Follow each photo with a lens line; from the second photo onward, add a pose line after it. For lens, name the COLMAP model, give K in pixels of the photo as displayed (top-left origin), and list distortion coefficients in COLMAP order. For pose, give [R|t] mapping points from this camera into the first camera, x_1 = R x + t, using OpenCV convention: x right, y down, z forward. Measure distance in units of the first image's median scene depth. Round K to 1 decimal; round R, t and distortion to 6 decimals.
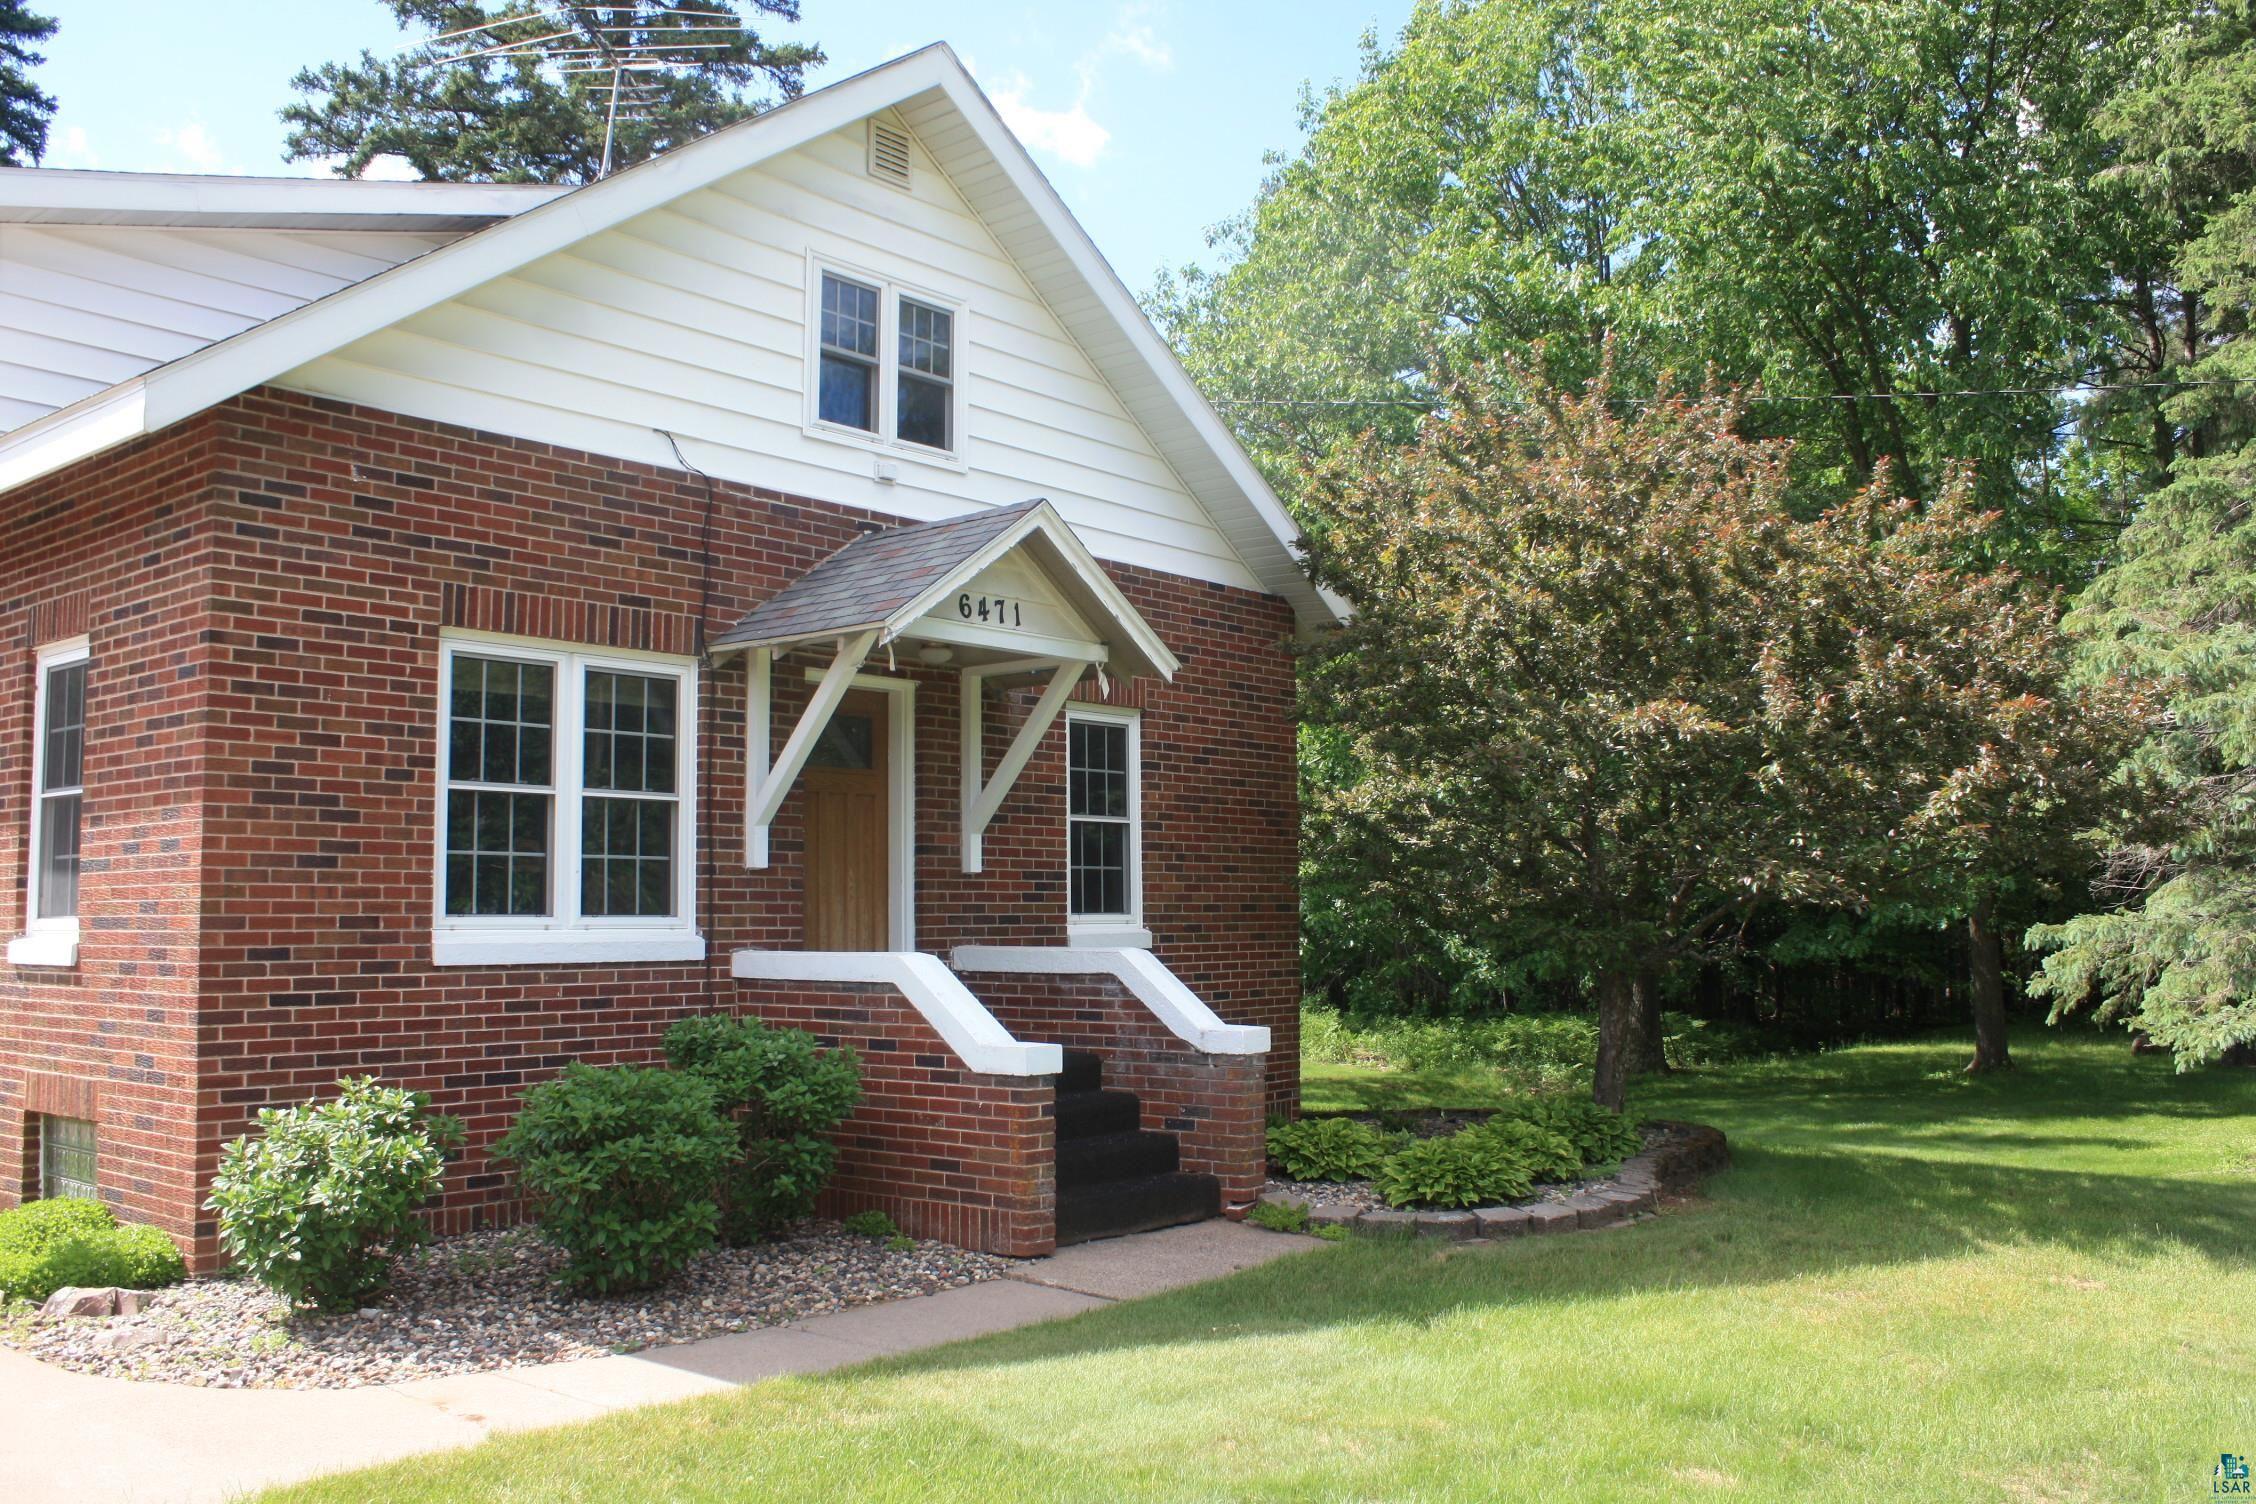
lens RADIAL K [[1889.9, 0, 1124.4], [0, 1889.9, 743.4], [0, 0, 1]] dist [-0.168833, 0.143580]
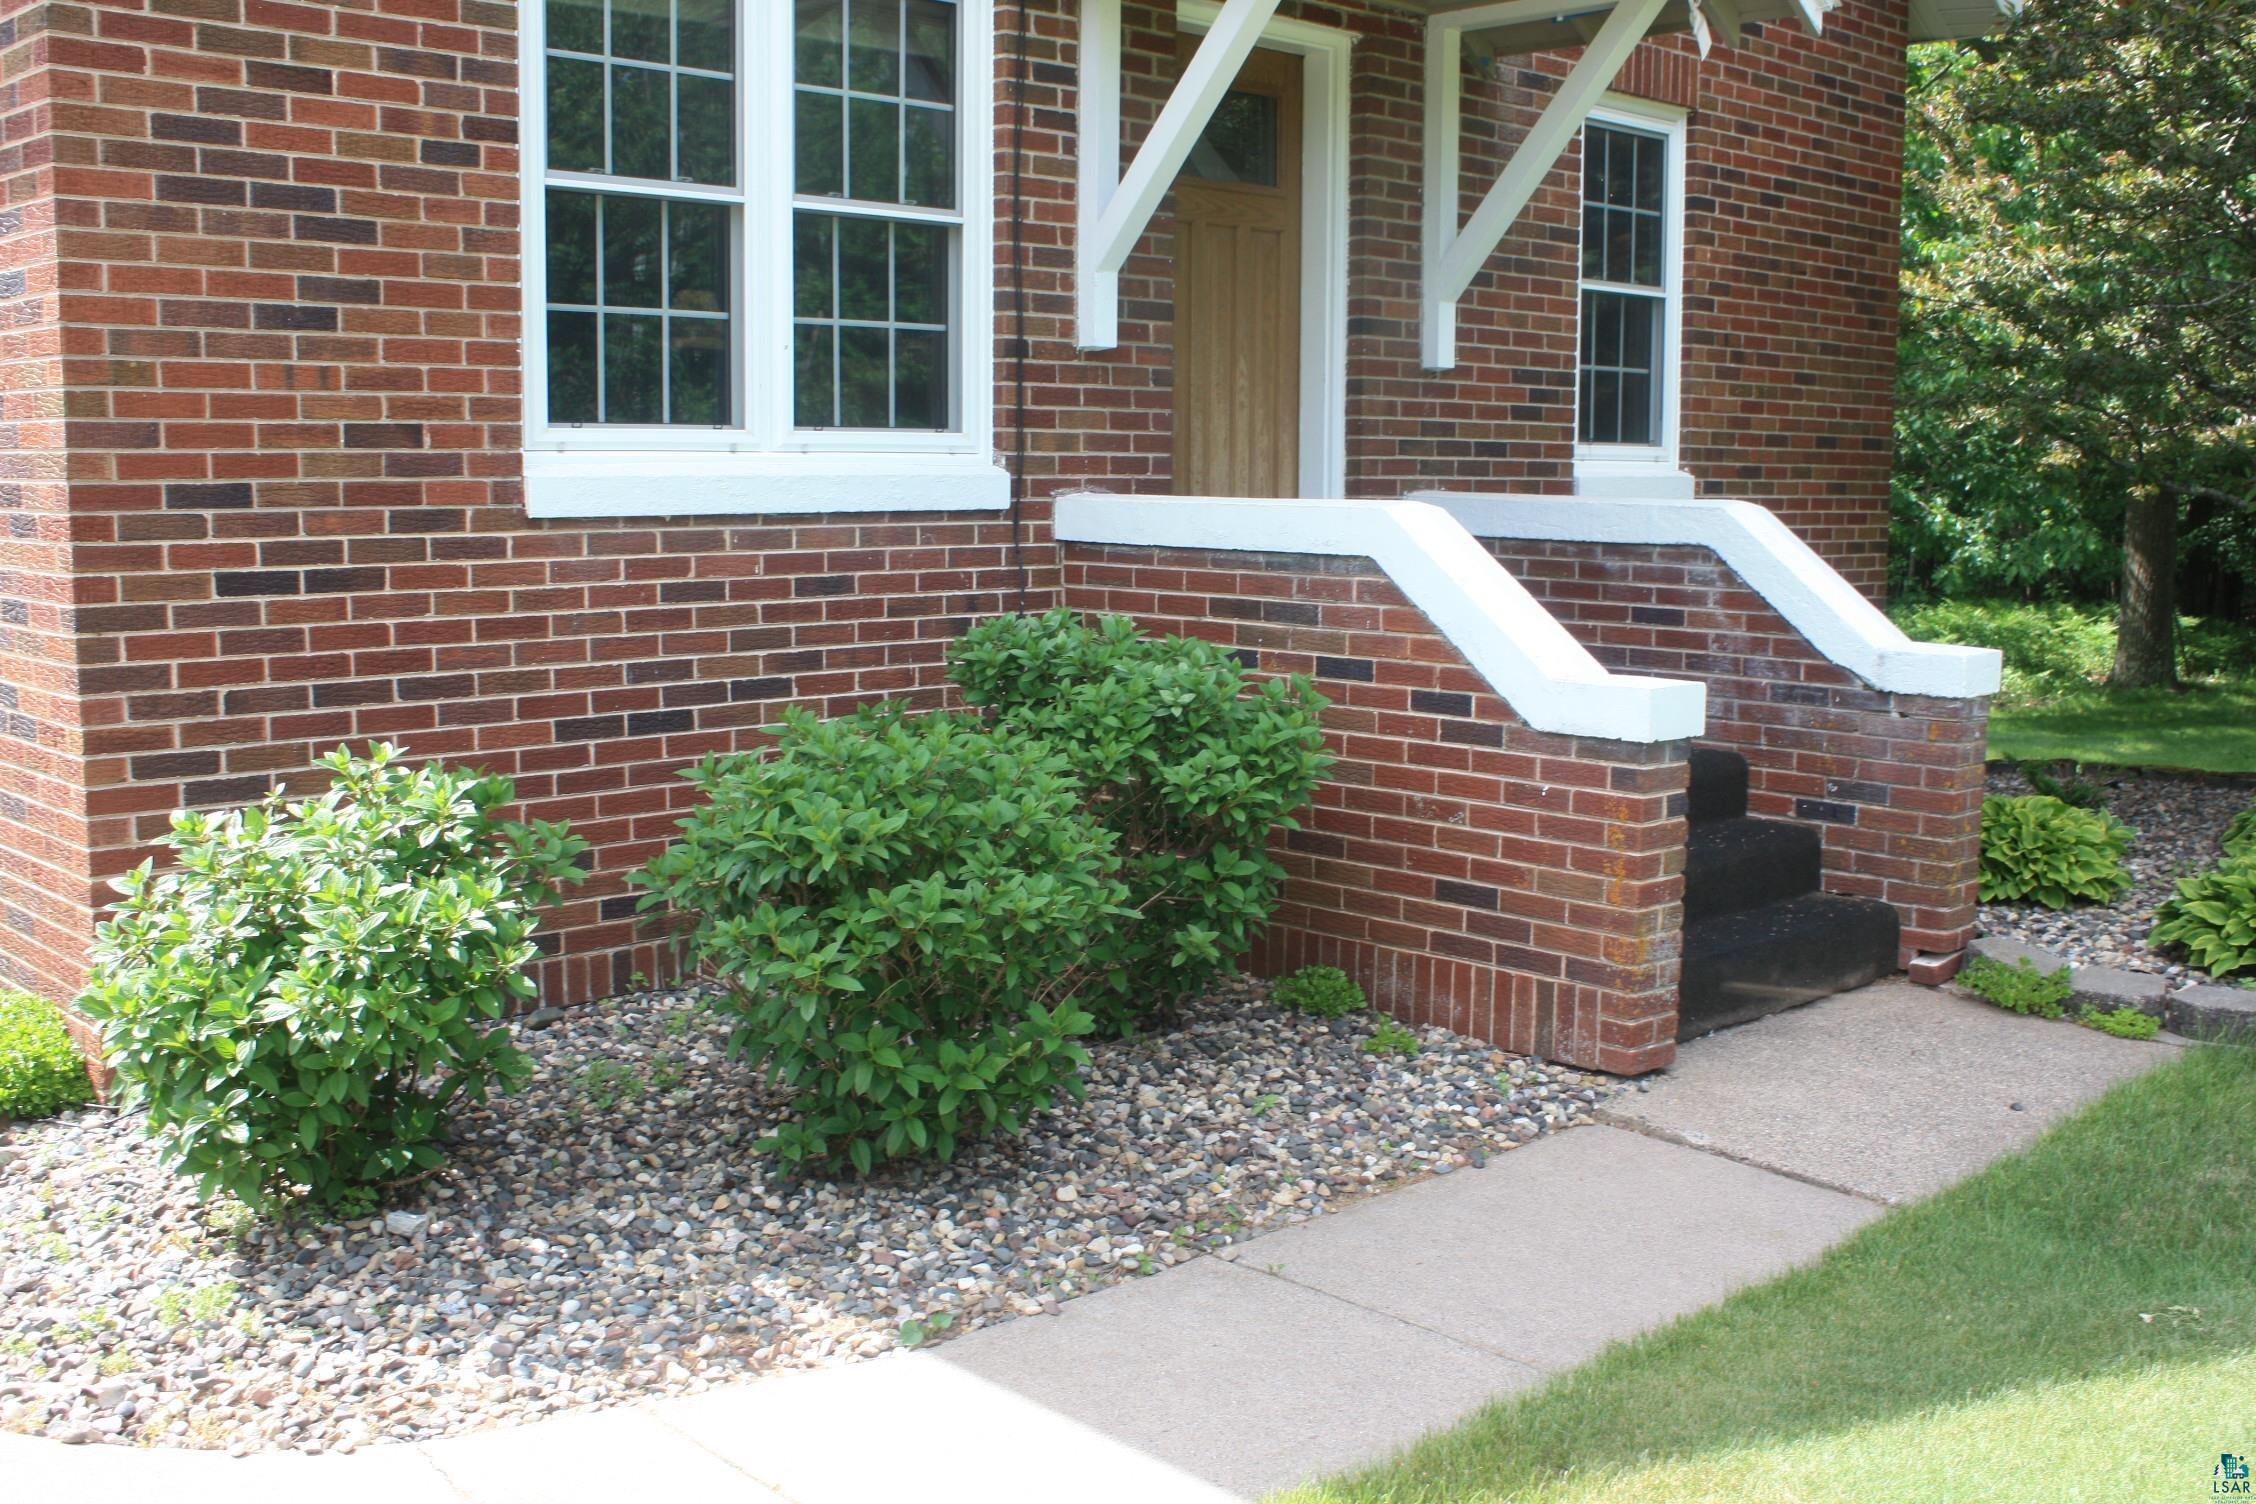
lens RADIAL K [[2195.2, 0, 1139.0], [0, 2195.2, 752.5], [0, 0, 1]] dist [-0.098058, 0.000000]
pose [[0.993567, 0.032129, -0.108590, -0.126890], [-0.007153, 0.974798, 0.222973, 0.044804], [0.113018, -0.220762, 0.968758, 0.393229]]
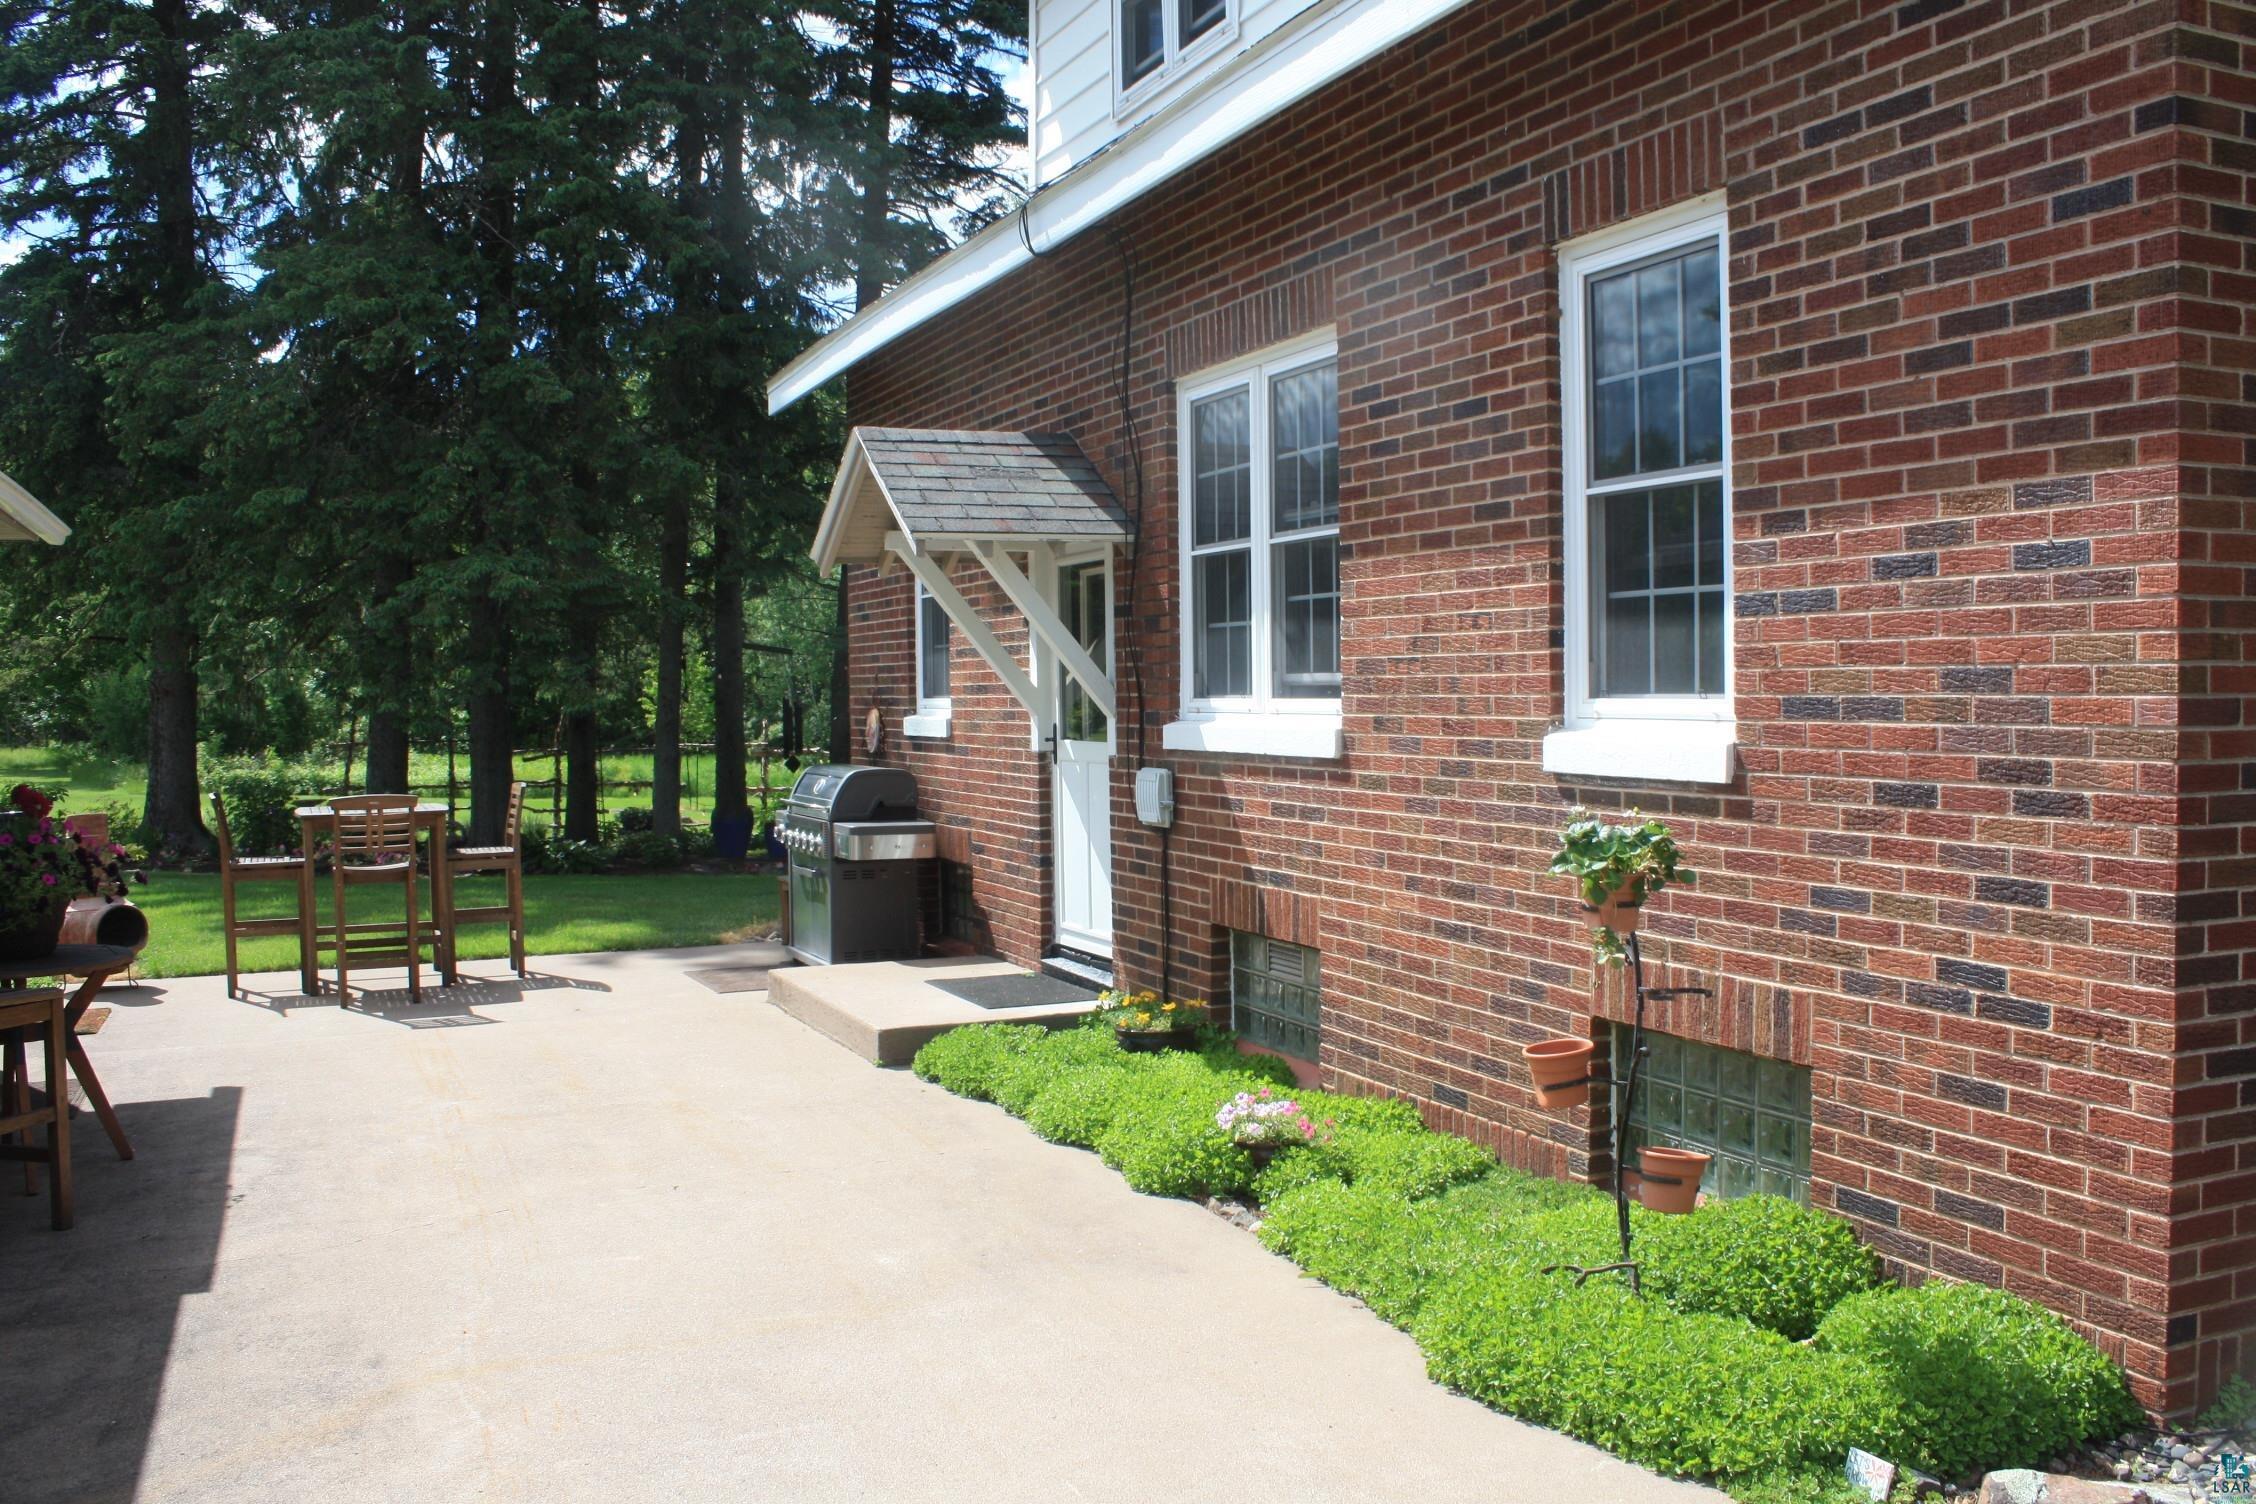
lens RADIAL K [[1889.9, 0, 1138.9], [0, 1889.9, 756.3], [0, 0, 1]] dist [-0.168833, 0.143580]
pose [[0.895188, 0.019107, -0.445278, -0.488303], [0.040338, 0.991507, 0.123641, 0.035780], [0.443859, -0.128643, 0.886815, 0.408729]]
